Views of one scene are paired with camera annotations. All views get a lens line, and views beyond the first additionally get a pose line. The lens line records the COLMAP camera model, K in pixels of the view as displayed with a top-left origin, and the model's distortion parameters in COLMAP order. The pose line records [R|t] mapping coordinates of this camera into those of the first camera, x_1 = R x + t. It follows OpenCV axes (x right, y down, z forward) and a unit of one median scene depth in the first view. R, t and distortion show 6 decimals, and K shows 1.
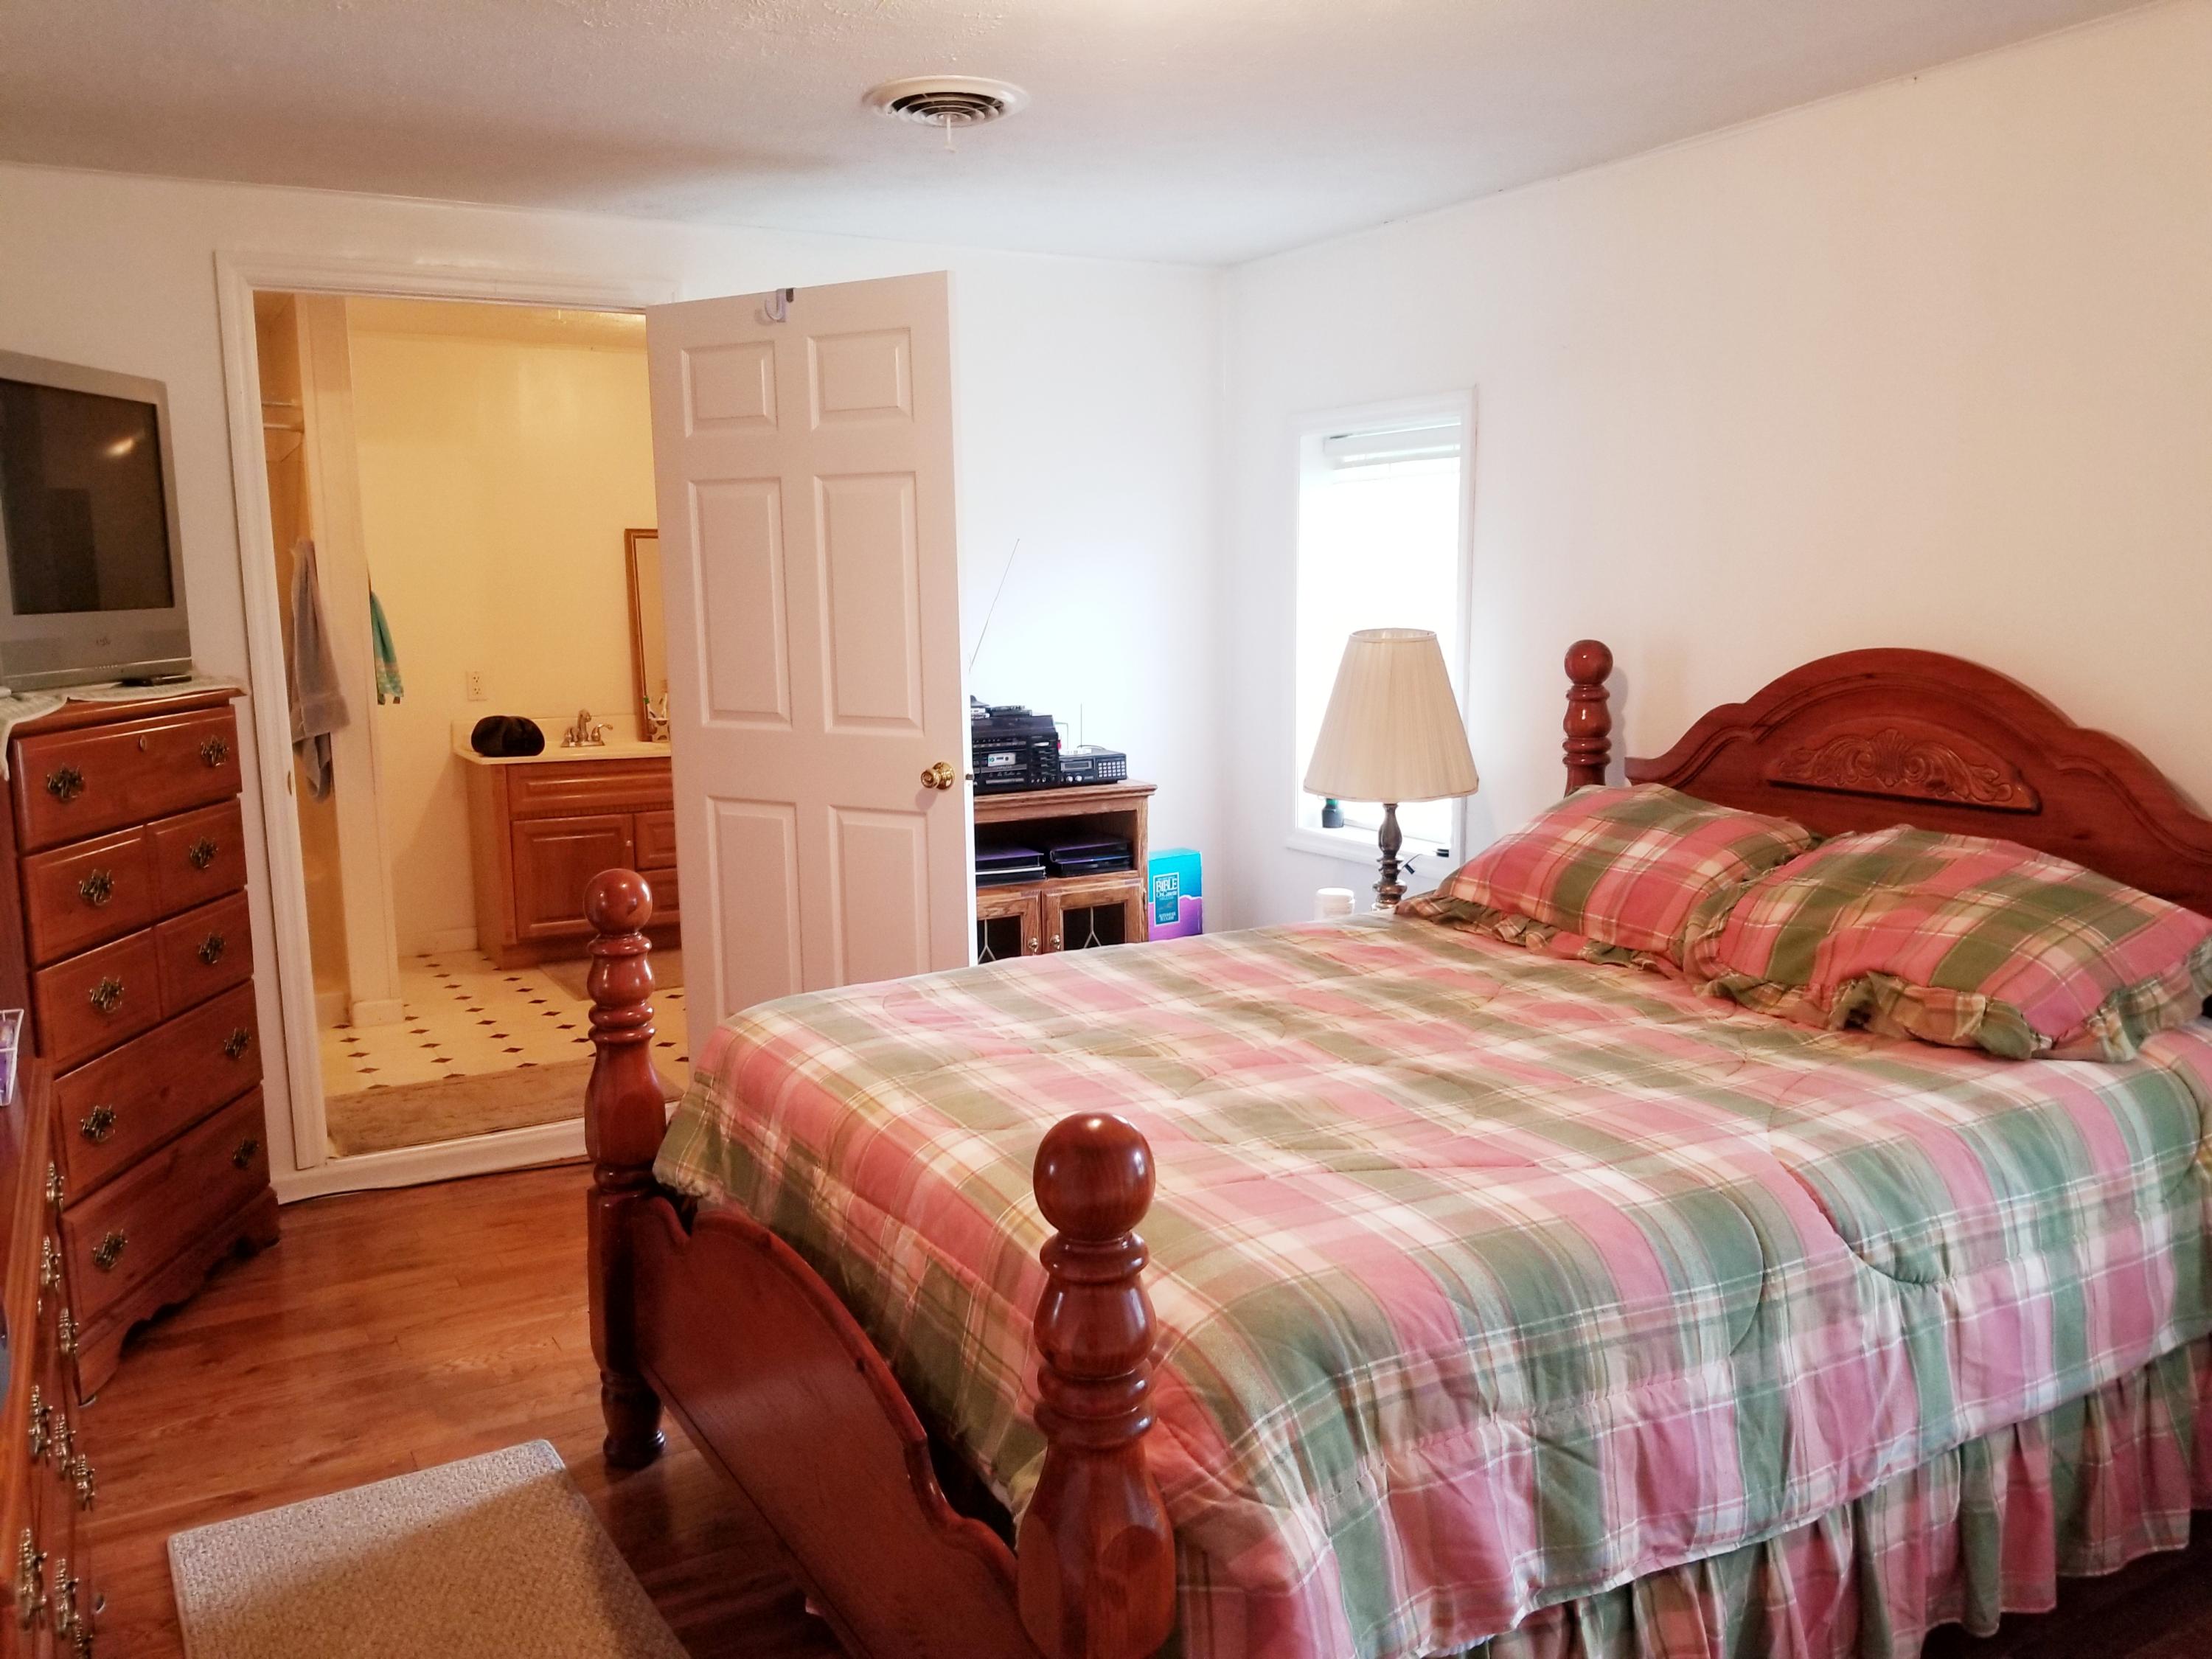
lens RADIAL K [[1730.2, 0, 1106.2], [0, 1730.2, 827.9], [0, 0, 1]] dist [0.043822, -0.082217]
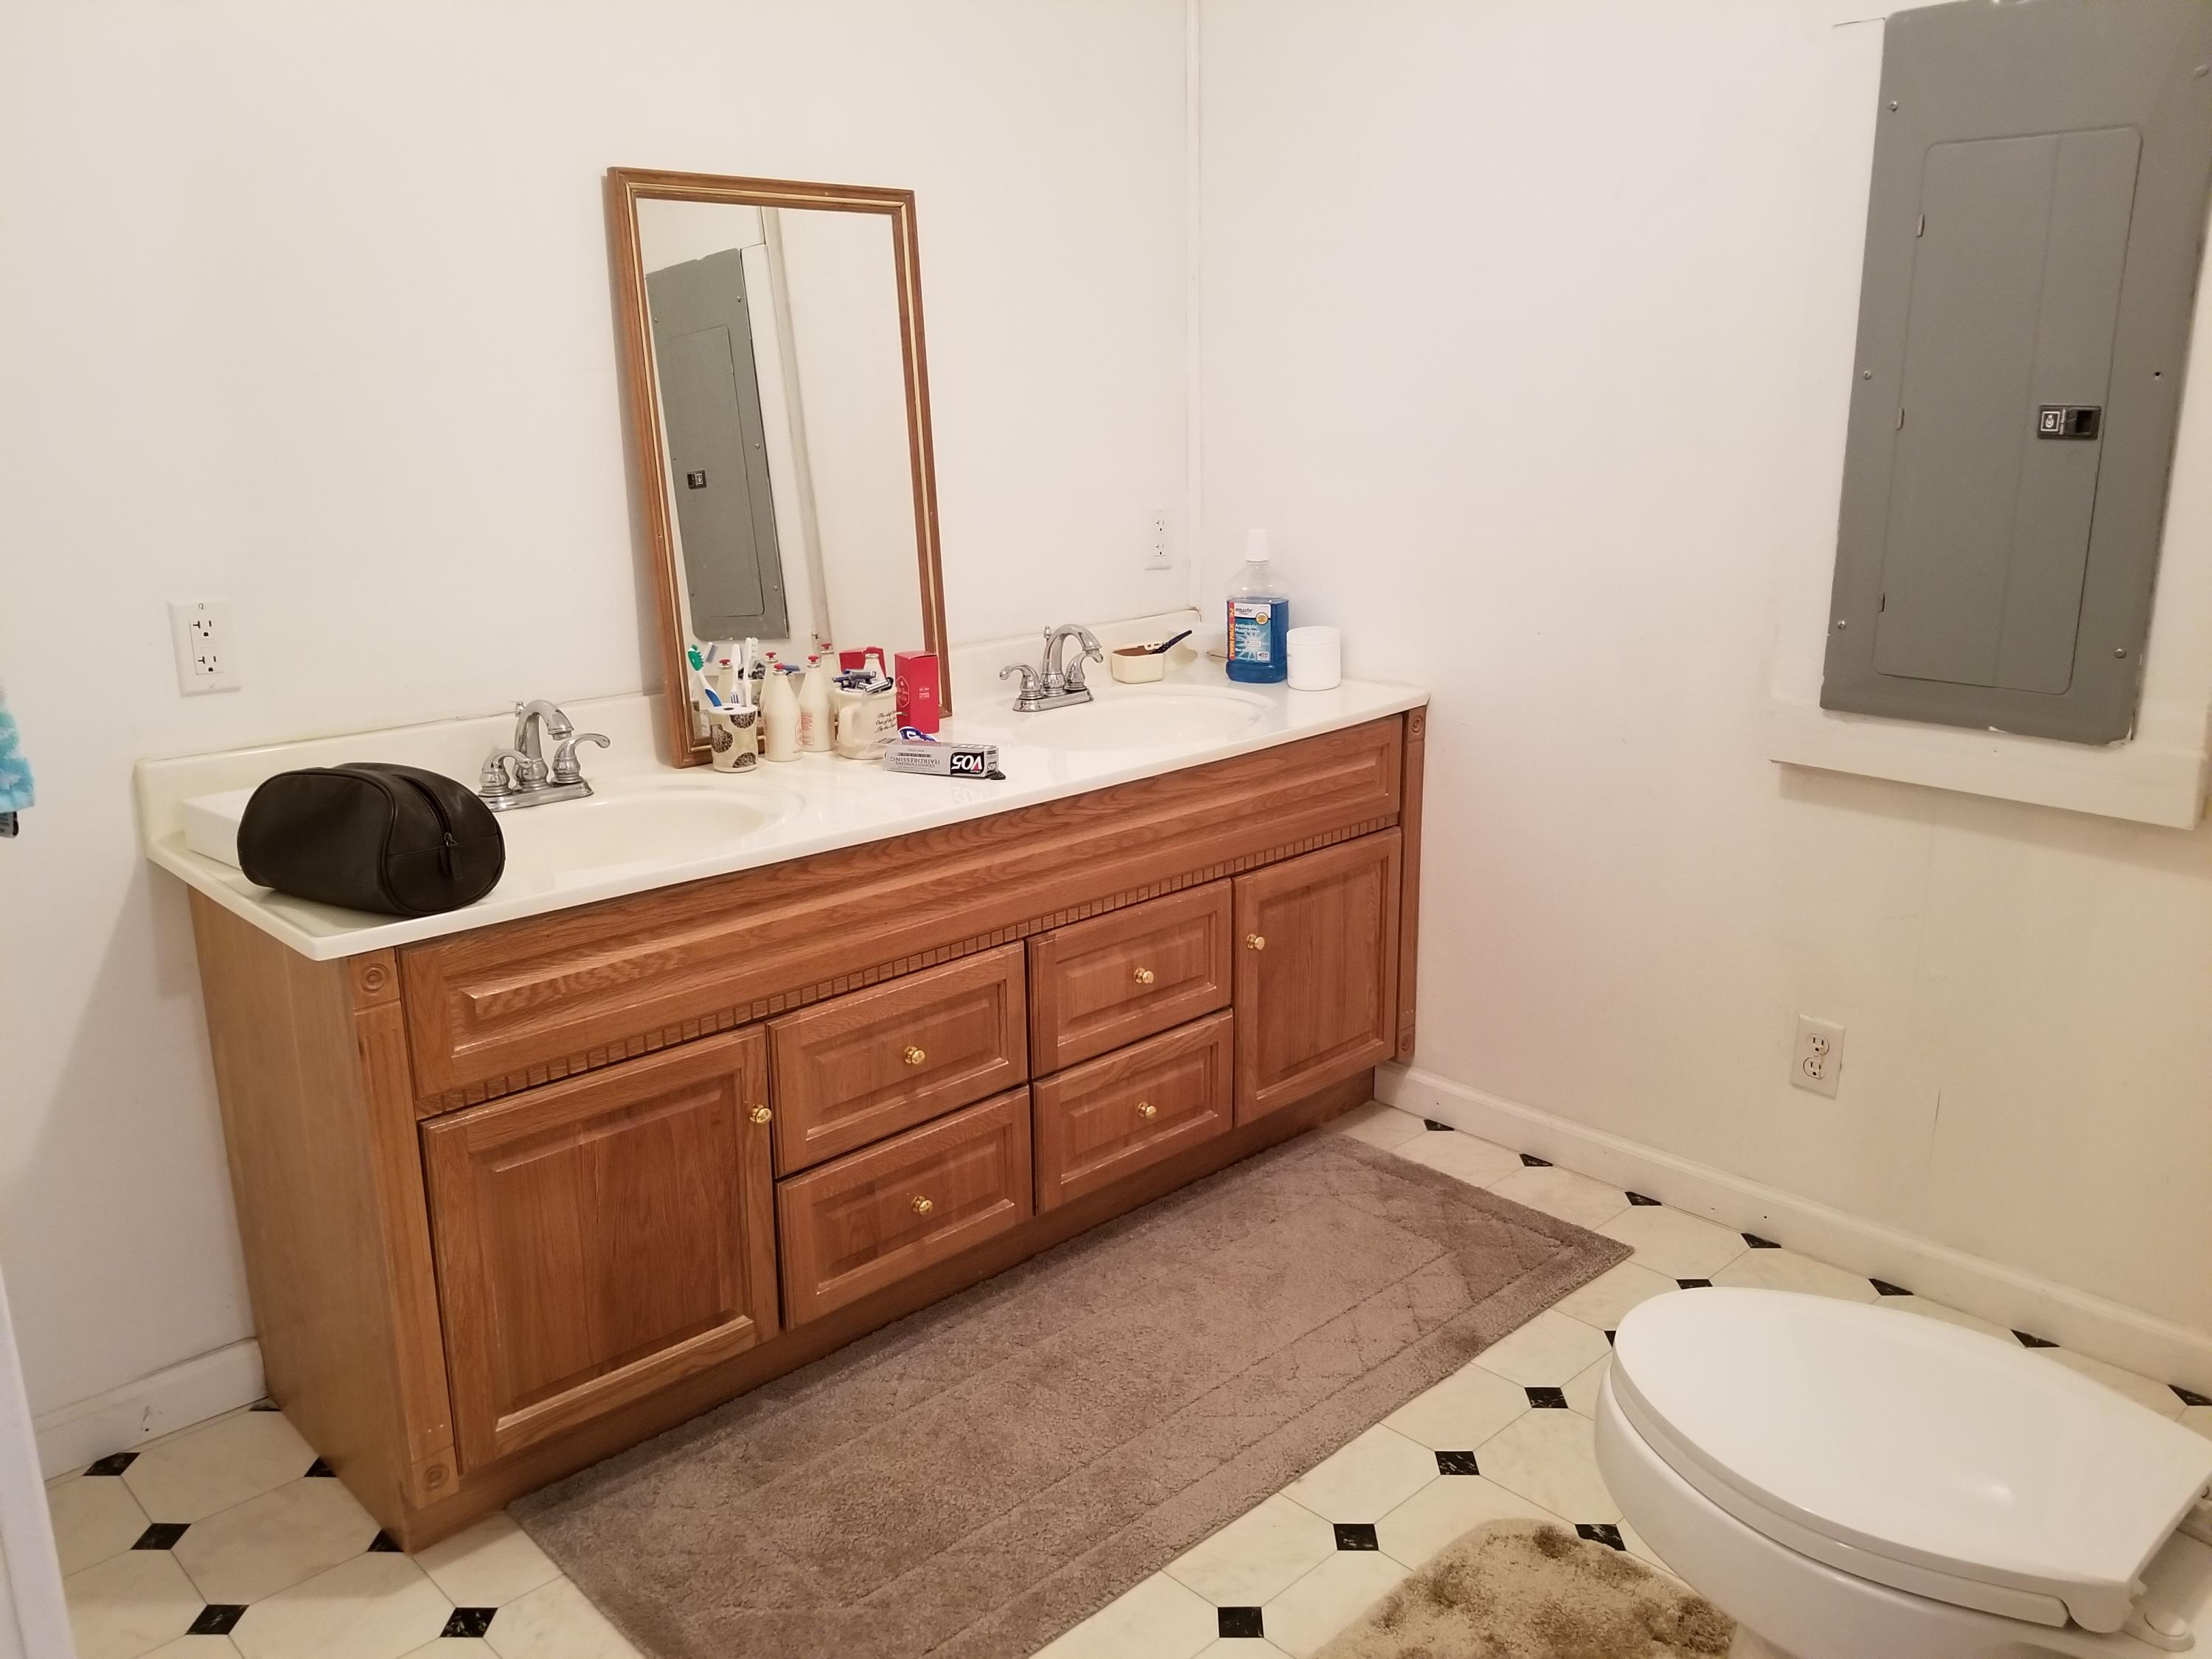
lens RADIAL K [[1730.2, 0, 1106.7], [0, 1730.2, 830.3], [0, 0, 1]] dist [0.043822, -0.082217]
pose [[0.967866, -0.048673, 0.246710, -0.292021], [0.014322, 0.990166, 0.139162, -0.093159], [-0.251057, -0.131157, 0.959045, 0.667501]]
